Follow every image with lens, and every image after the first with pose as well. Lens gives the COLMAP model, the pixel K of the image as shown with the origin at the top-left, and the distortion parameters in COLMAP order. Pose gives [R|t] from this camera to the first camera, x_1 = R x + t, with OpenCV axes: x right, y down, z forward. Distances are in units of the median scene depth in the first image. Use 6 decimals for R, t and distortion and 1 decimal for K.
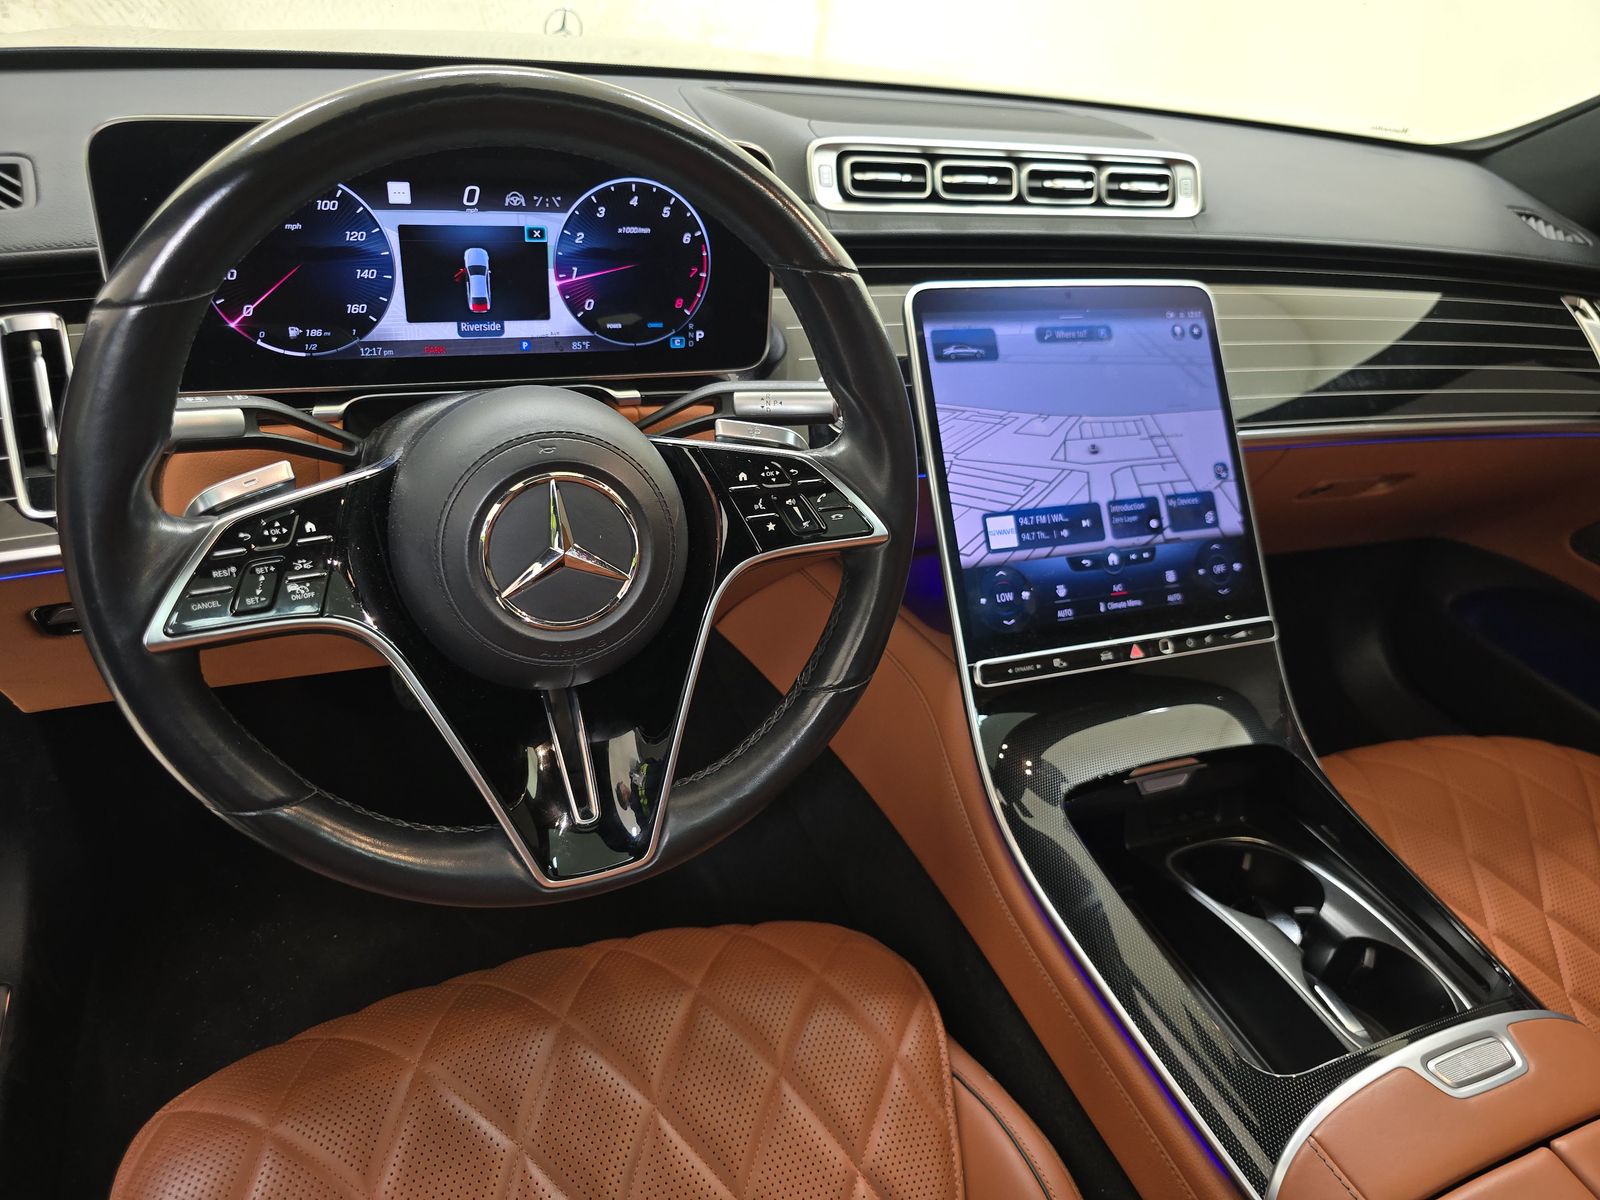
lens RADIAL K [[1080.7, 0, 802.3], [0, 1080.7, 590.7], [0, 0, 1]] dist [0.040924, -0.044256]
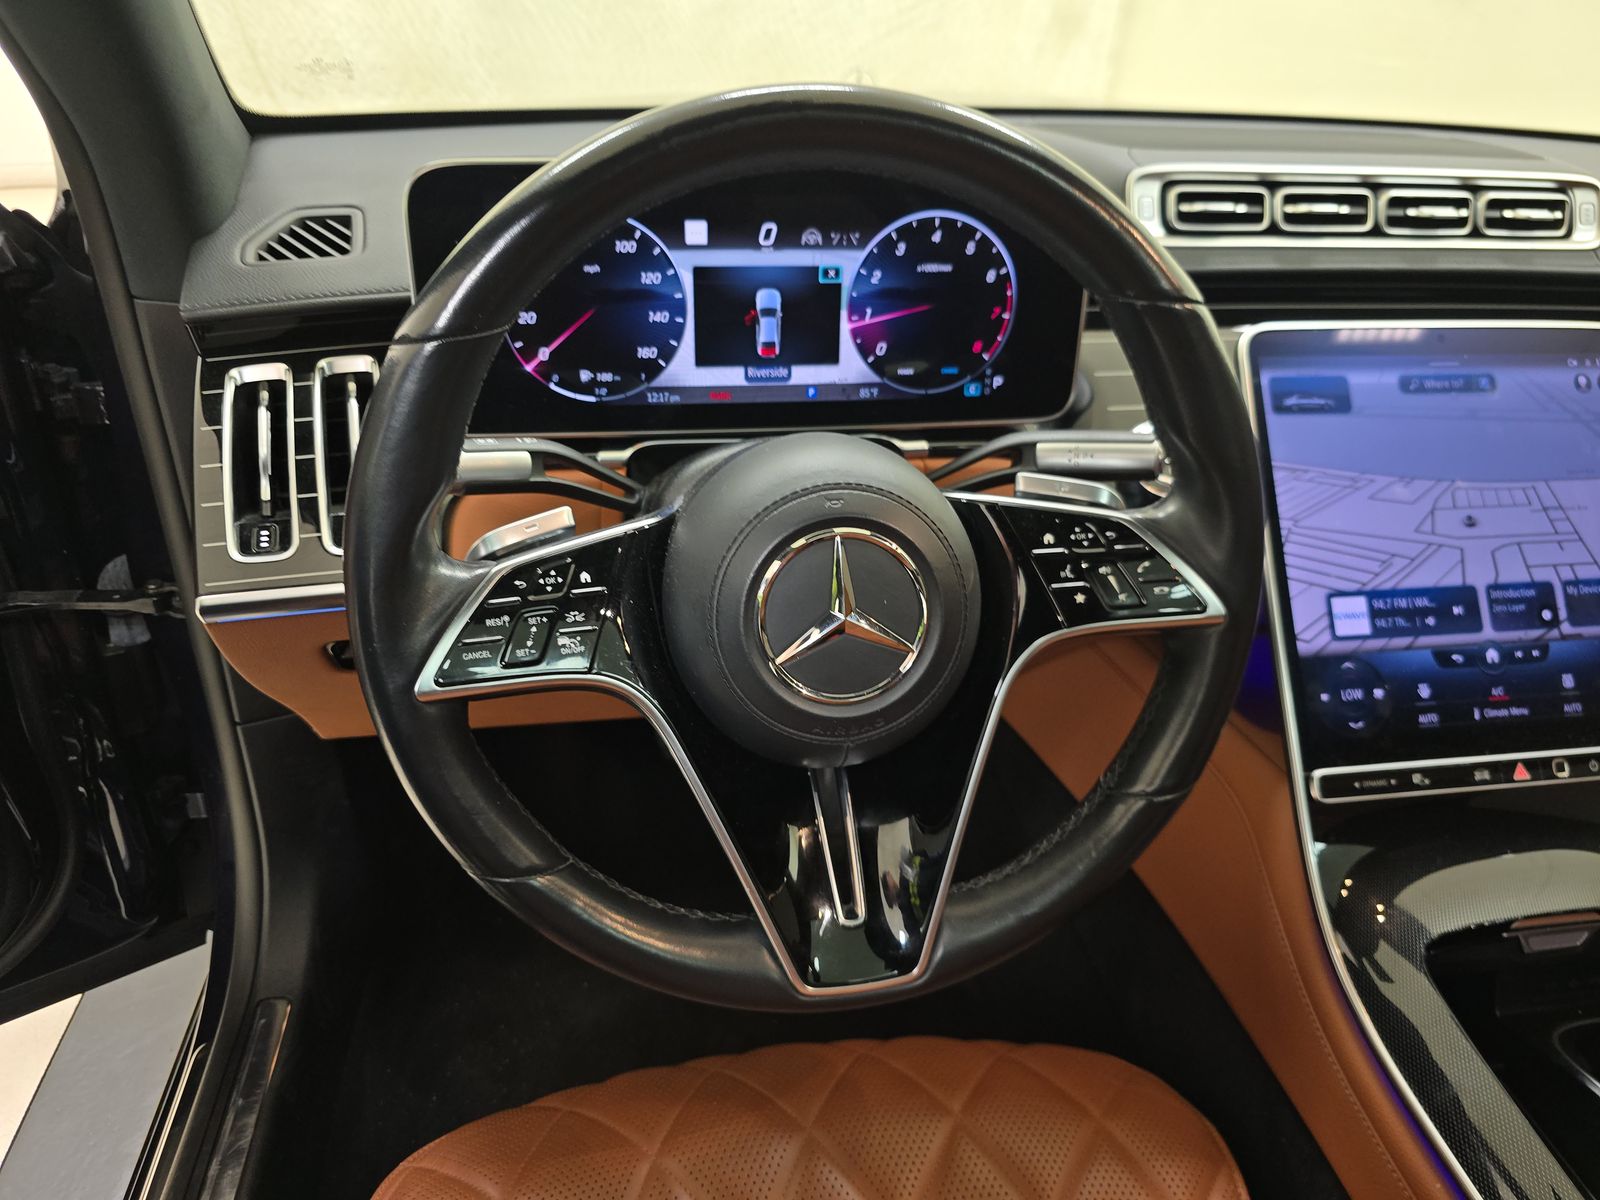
lens RADIAL K [[1080.7, 0, 801.3], [0, 1080.7, 600.3], [0, 0, 1]] dist [0.040924, -0.044256]
pose [[0.971277, 0.050871, -0.232449, -0.039799], [-0.060913, 0.997485, -0.036226, -0.012215], [0.230022, 0.049344, 0.971934, 0.102753]]
